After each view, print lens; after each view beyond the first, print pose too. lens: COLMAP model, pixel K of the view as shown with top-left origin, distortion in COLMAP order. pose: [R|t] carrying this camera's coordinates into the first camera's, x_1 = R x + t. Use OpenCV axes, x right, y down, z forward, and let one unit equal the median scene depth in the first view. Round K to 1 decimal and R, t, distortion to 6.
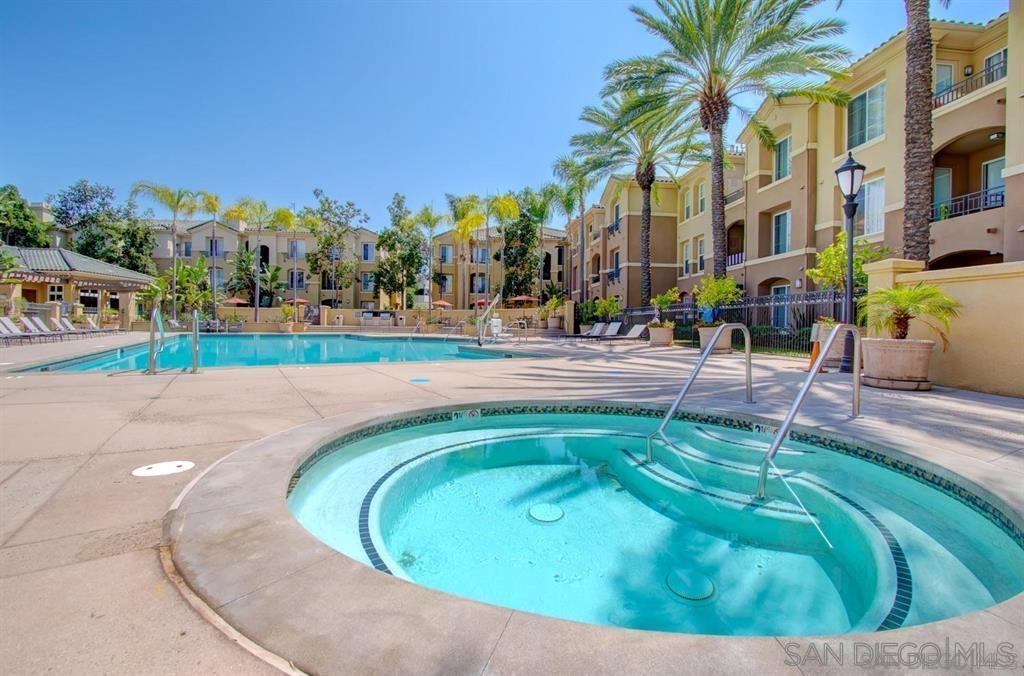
lens RADIAL K [[456.9, 0, 512.5], [0, 456.9, 336.8], [0, 0, 1]] dist [0.001478, -0.000011]
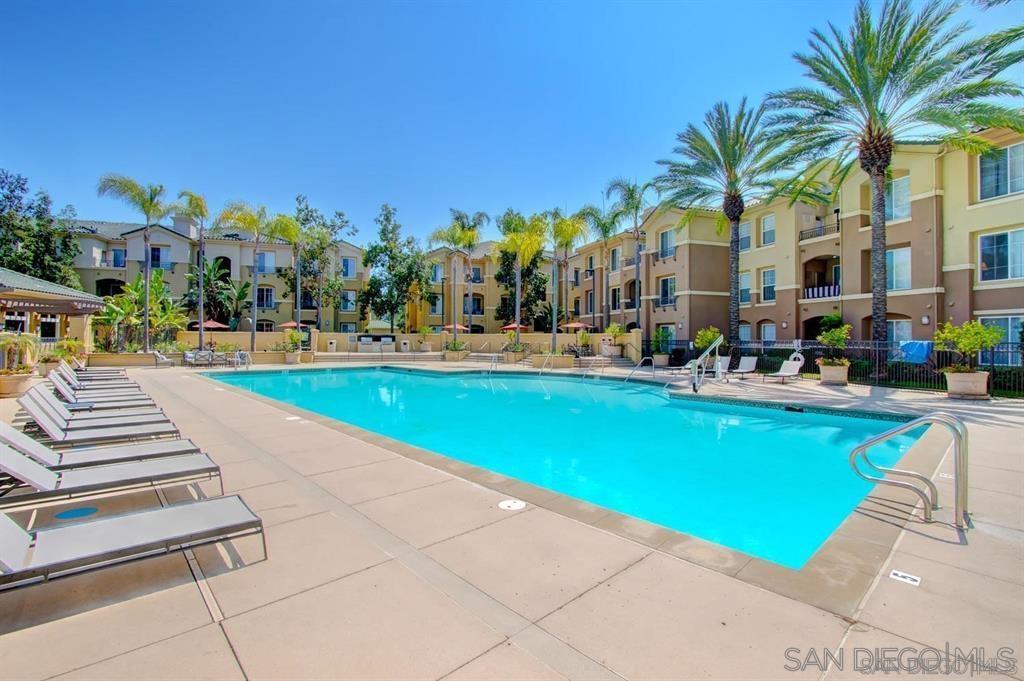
lens RADIAL K [[454.9, 0, 512.0], [0, 454.9, 340.5], [0, 0, 1]] dist [-0.000390, 0.000094]
pose [[0.976325, -0.005761, 0.216230, -0.280291], [0.010565, 0.999722, -0.021067, -0.029601], [-0.216049, 0.022853, 0.976115, 0.092153]]
